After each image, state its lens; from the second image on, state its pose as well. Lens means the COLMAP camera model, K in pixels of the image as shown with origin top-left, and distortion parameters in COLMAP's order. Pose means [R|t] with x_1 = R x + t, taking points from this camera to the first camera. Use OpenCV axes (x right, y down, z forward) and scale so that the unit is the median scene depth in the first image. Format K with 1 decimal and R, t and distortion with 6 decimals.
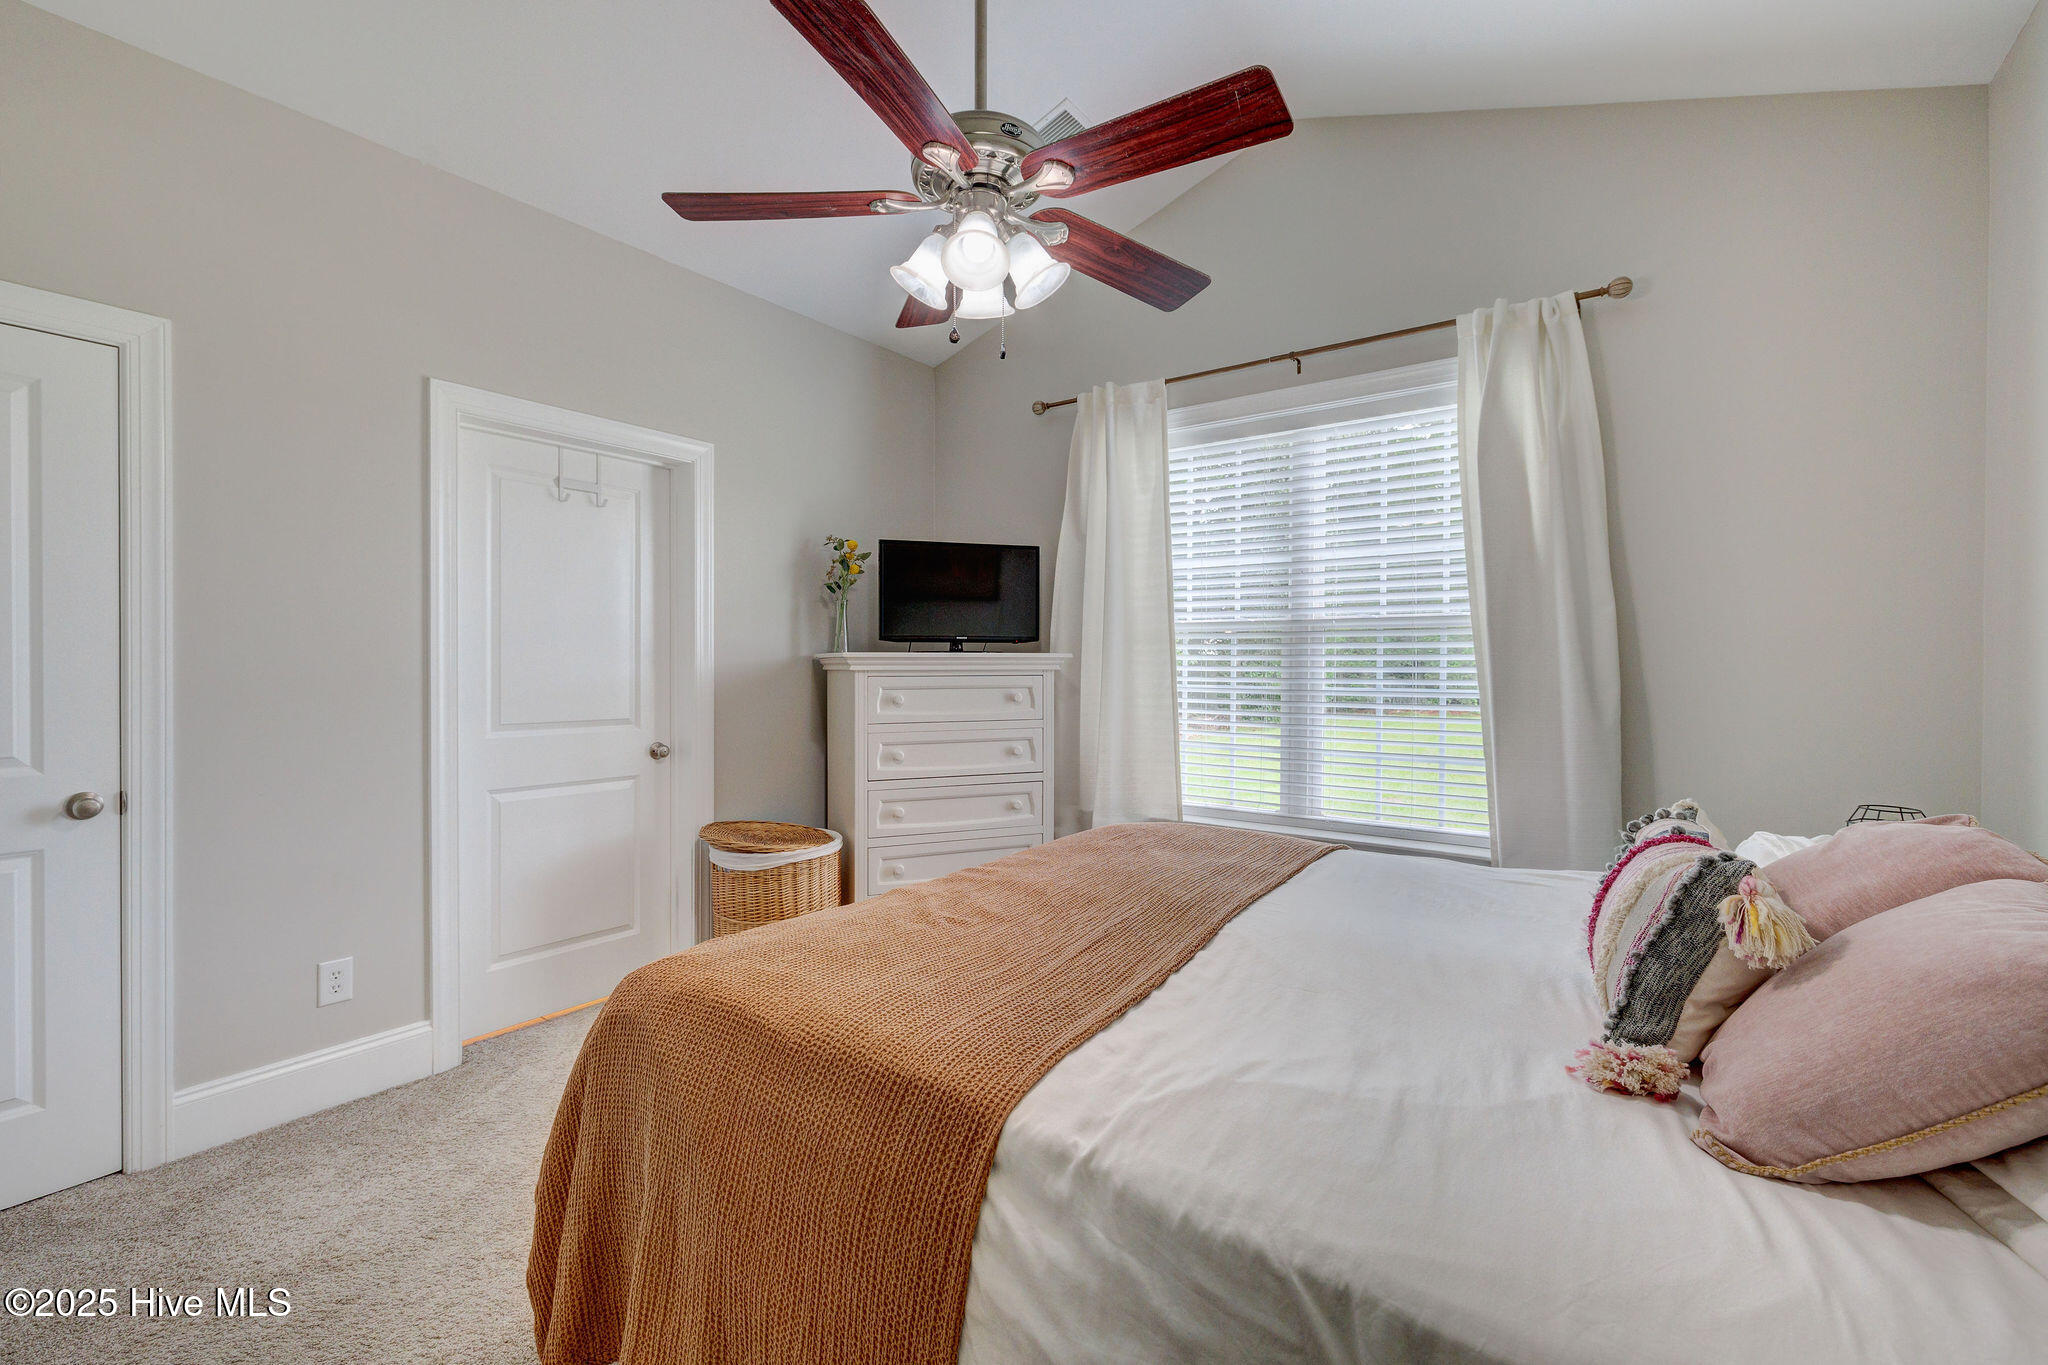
lens RADIAL K [[882.3, 0, 1019.1], [0, 882.3, 669.7], [0, 0, 1]] dist [-0.000343, 0.000322]
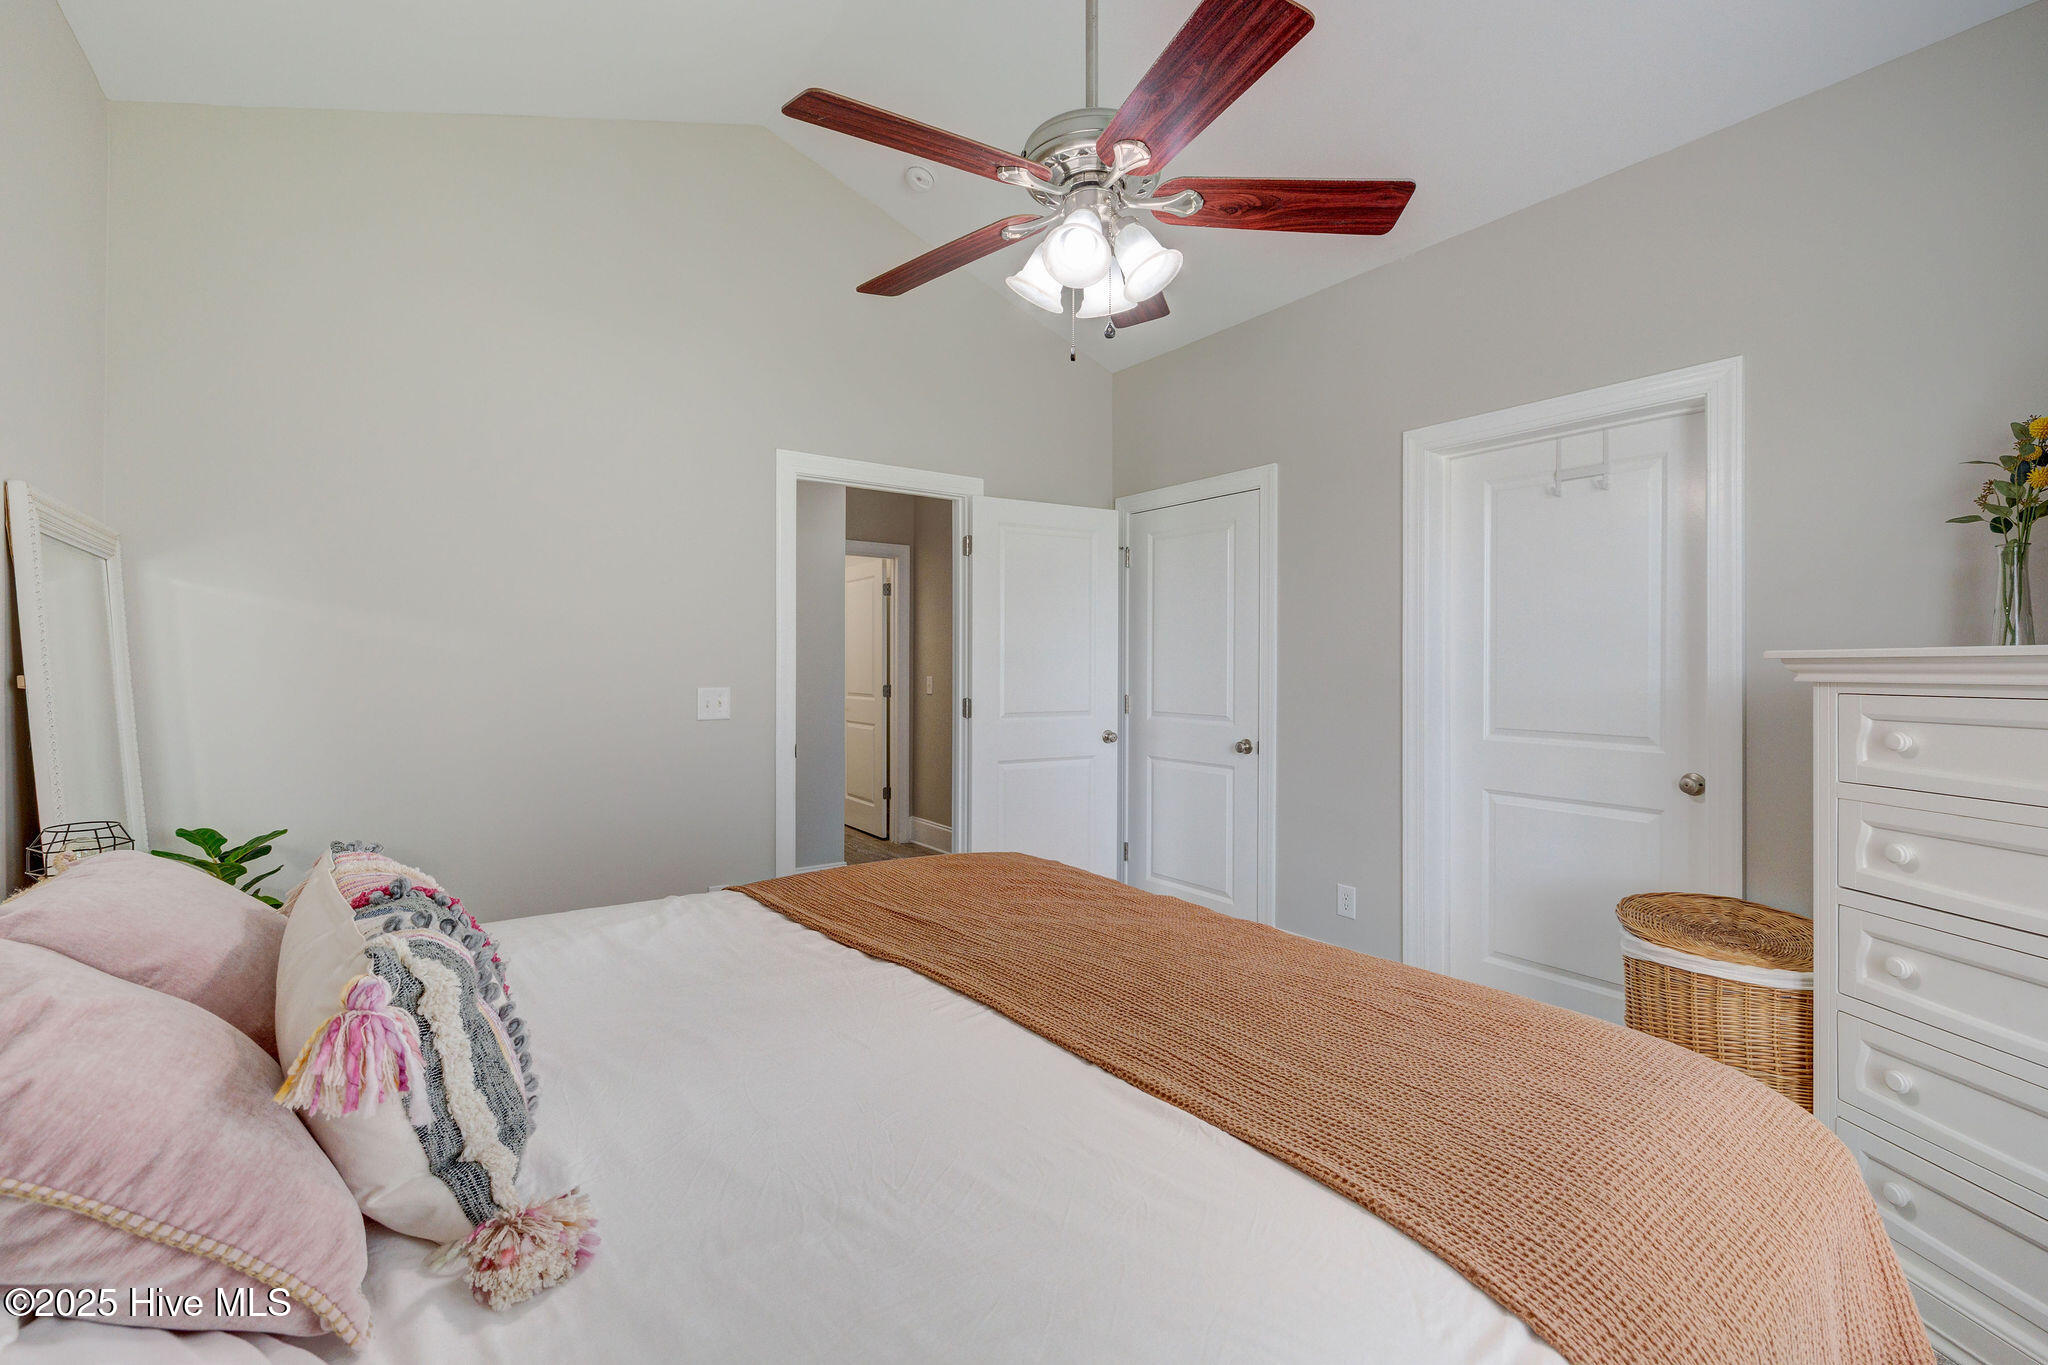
lens RADIAL K [[882.3, 0, 1019.1], [0, 882.3, 669.7], [0, 0, 1]] dist [-0.000343, 0.000322]
pose [[-0.317470, -0.002332, -0.948265, 0.494591], [-0.012390, 0.999922, 0.001689, -0.001143], [0.948187, 0.012285, -0.317474, 0.685527]]
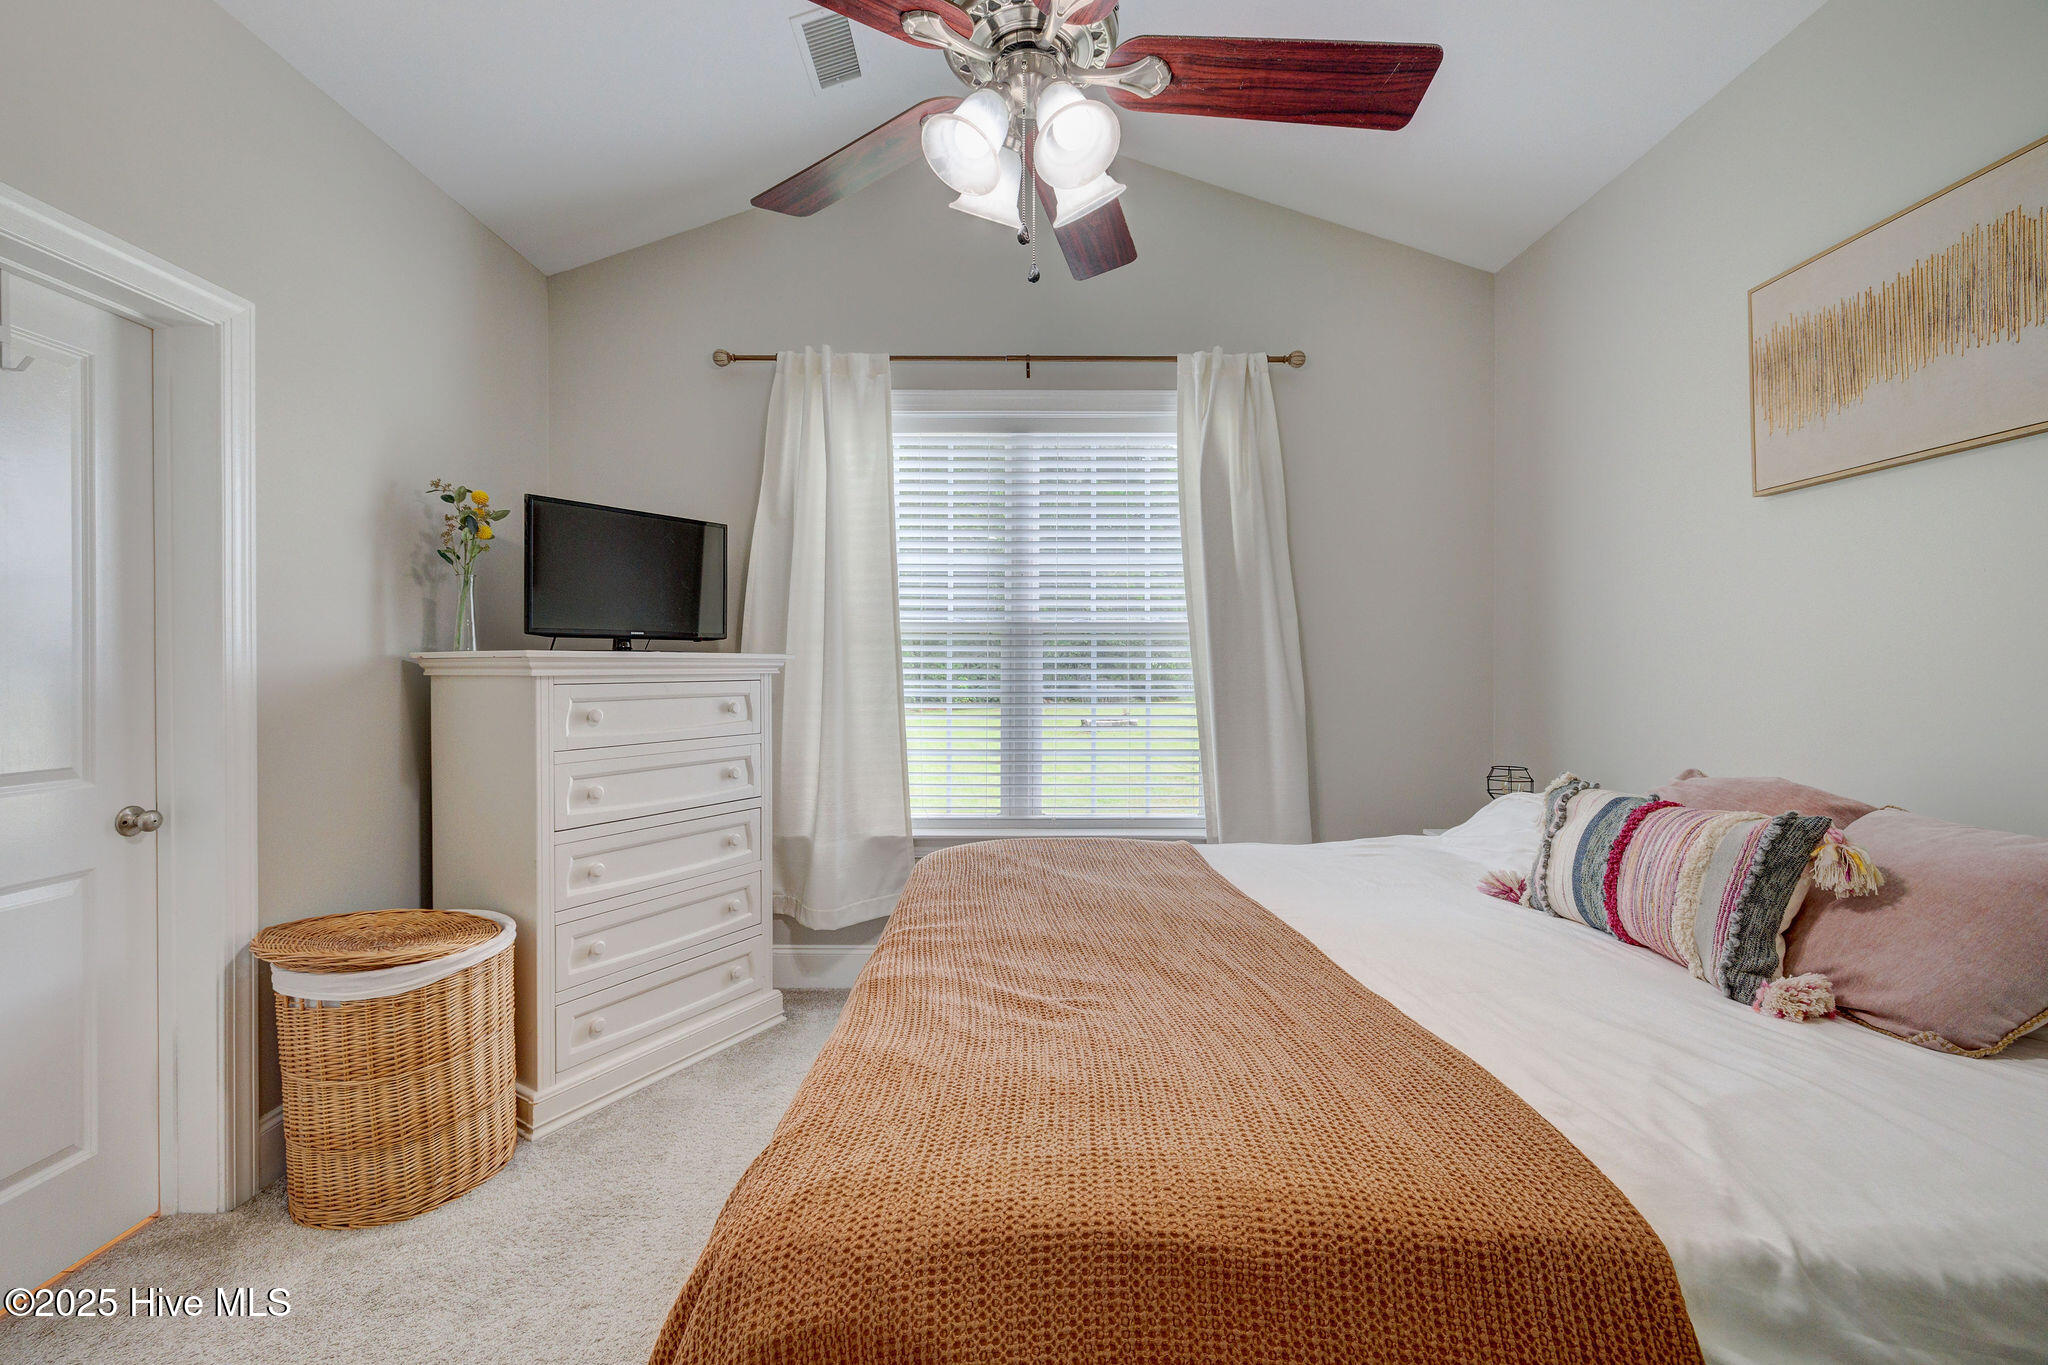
lens RADIAL K [[861.4, 0, 1020.2], [0, 861.4, 671.9], [0, 0, 1]] dist [-0.001099, 0.000186]
pose [[0.804195, -0.005118, 0.594343, -0.276700], [0.005379, 0.999985, 0.001332, -0.001394], [-0.594341, 0.002126, 0.804211, 0.215984]]
